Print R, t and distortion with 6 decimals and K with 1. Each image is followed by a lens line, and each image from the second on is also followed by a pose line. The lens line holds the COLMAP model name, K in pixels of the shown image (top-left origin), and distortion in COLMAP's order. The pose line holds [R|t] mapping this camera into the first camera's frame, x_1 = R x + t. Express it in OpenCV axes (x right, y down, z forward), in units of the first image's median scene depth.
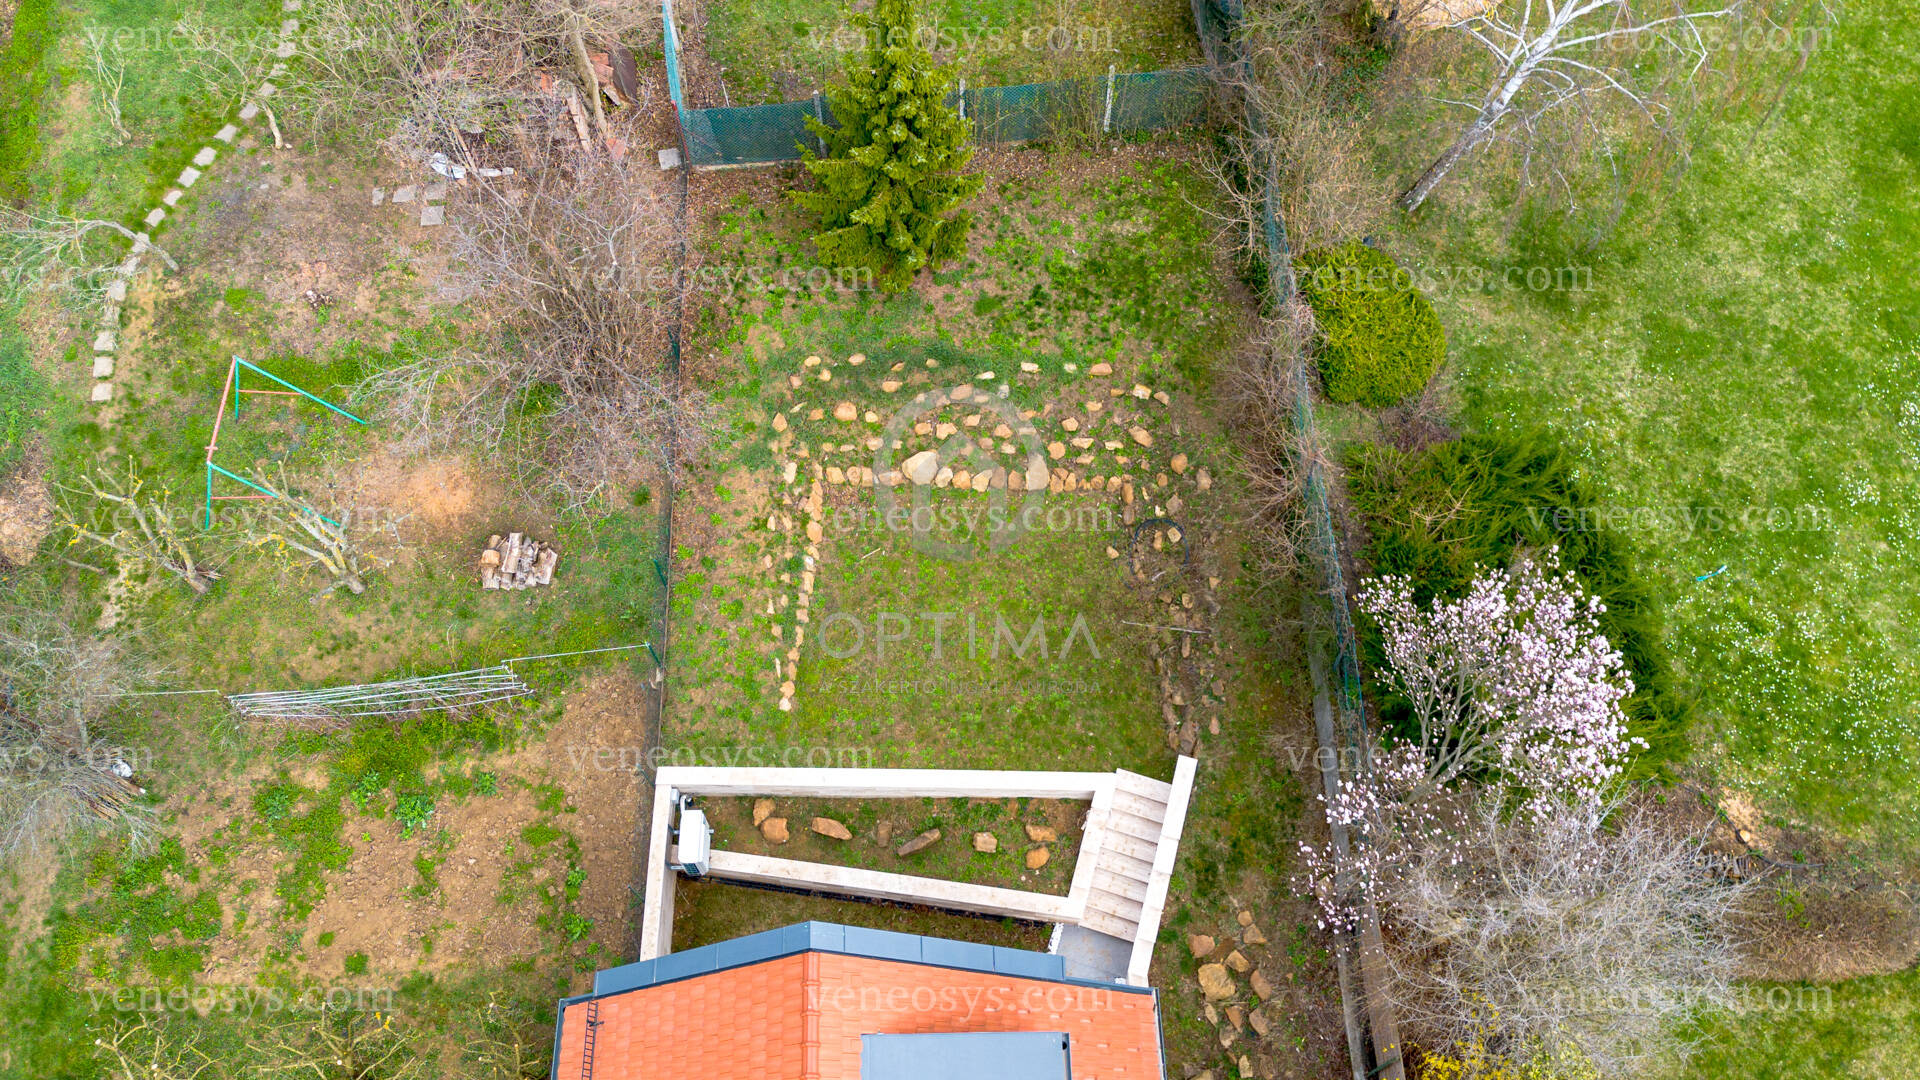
lens RADIAL K [[1458.1, 0, 961.2], [0, 1458.1, 511.3], [0, 0, 1]] dist [0.080072, -0.003878]
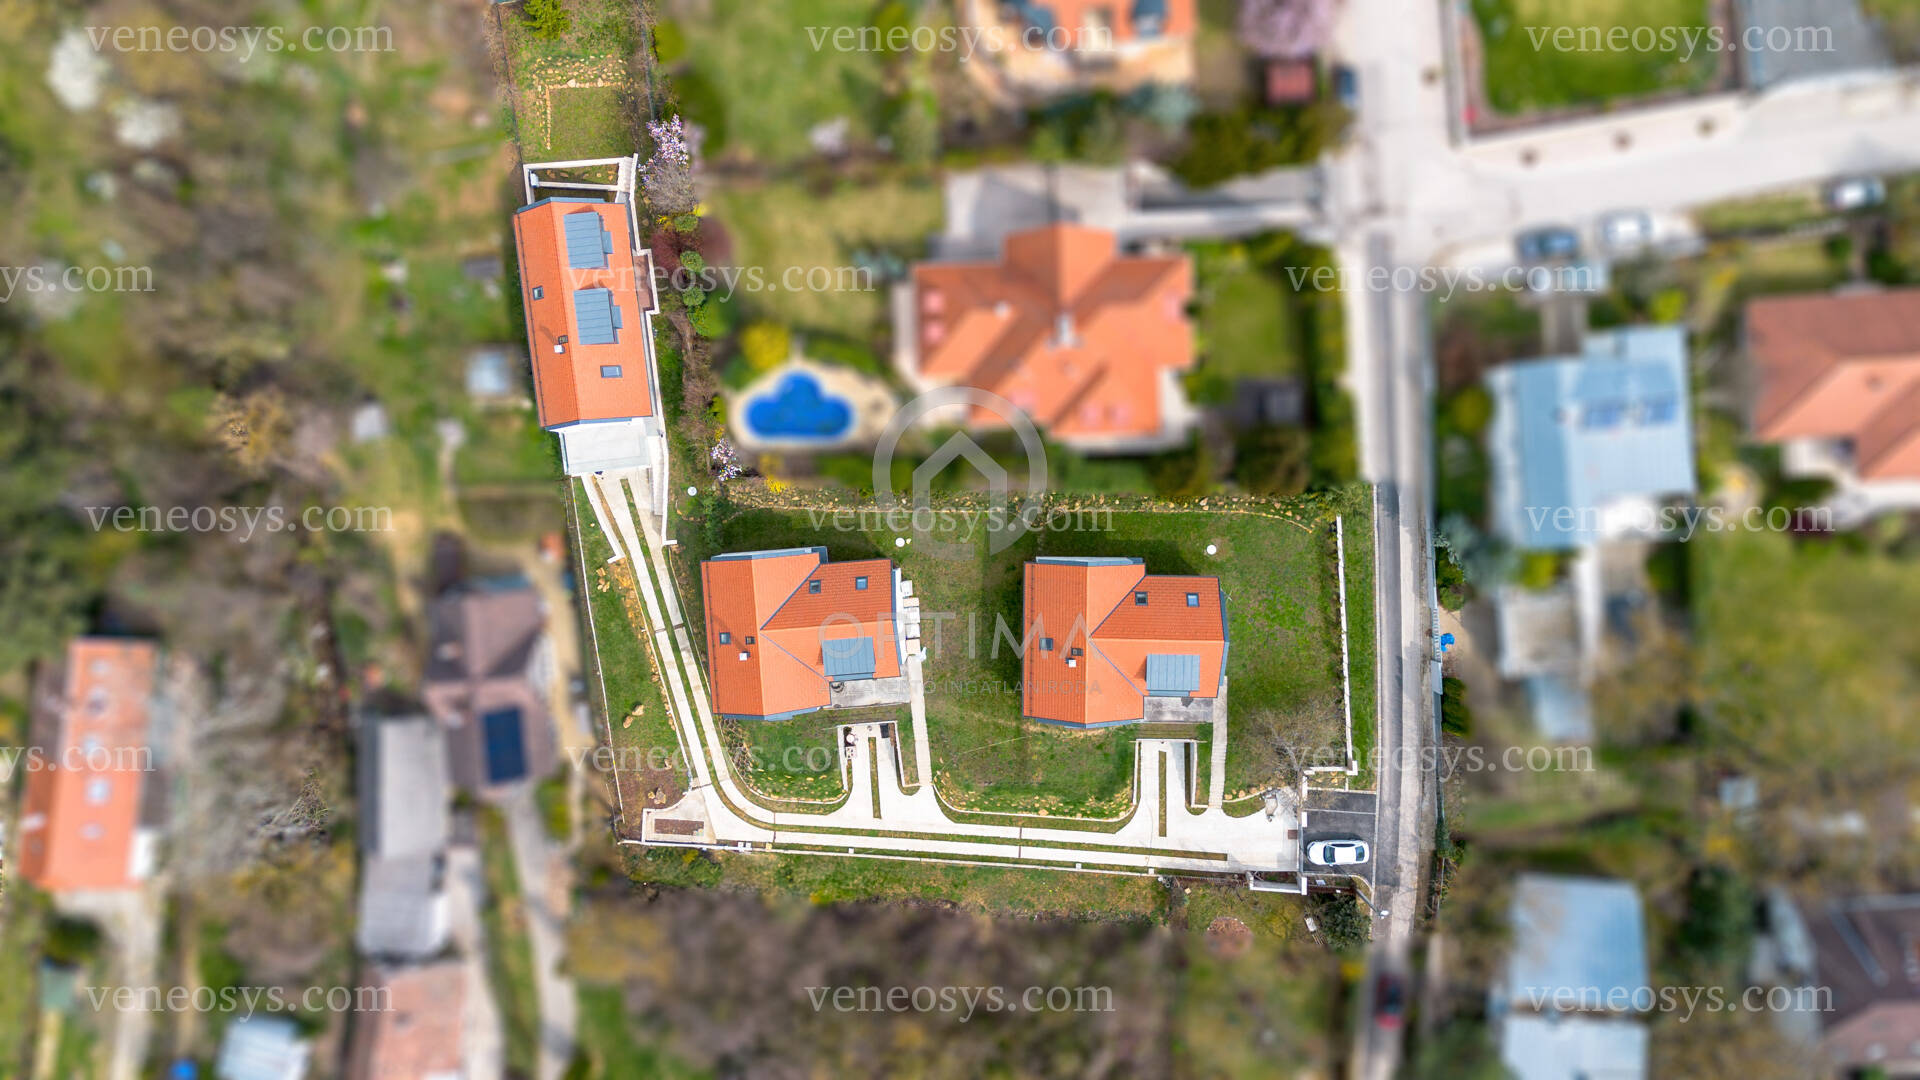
lens RADIAL K [[1458.1, 0, 961.2], [0, 1458.1, 511.3], [0, 0, 1]] dist [0.080072, -0.003878]
pose [[0.995612, -0.093046, -0.010005, 0.998143], [0.086556, 0.874932, 0.476447, -0.865472], [-0.035577, -0.475222, 0.879146, -3.275832]]
